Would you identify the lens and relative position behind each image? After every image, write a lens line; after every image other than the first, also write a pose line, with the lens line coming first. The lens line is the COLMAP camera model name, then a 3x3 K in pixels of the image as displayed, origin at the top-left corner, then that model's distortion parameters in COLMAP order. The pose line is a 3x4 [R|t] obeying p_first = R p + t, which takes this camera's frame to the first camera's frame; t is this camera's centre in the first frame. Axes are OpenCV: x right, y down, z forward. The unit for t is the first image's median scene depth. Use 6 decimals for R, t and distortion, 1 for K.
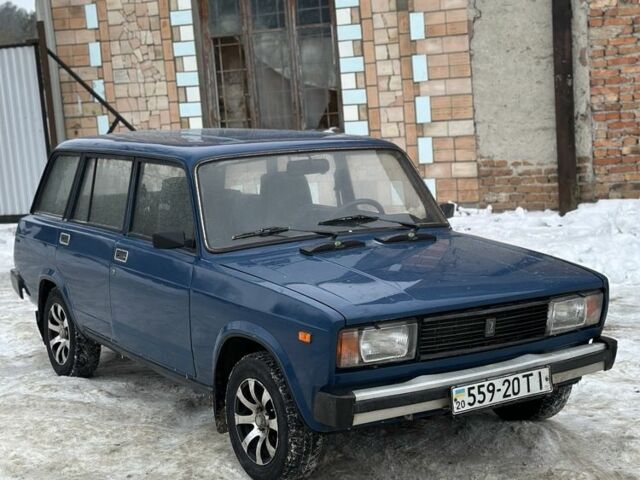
lens RADIAL K [[1173.1, 0, 320.0], [0, 1173.1, 240.0], [0, 0, 1]] dist [0.106342, 0.261755]
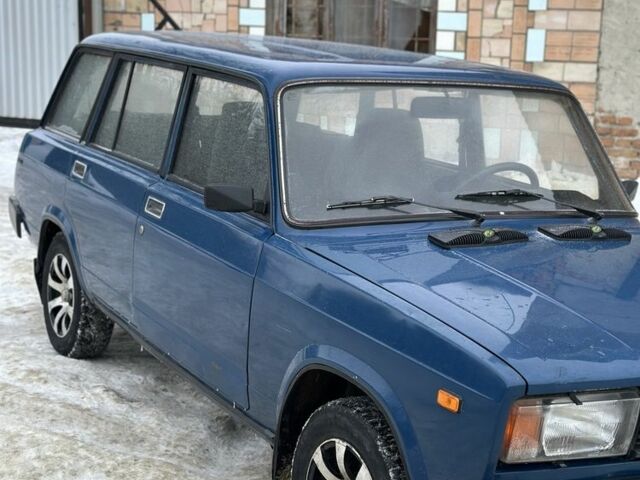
lens RADIAL K [[1173.1, 0, 320.0], [0, 1173.1, 240.0], [0, 0, 1]] dist [0.106342, 0.261755]
pose [[0.993803, 0.109181, -0.020841, -0.048810], [-0.107716, 0.992261, 0.061775, -0.018069], [0.027424, -0.059147, 0.997873, 0.273198]]
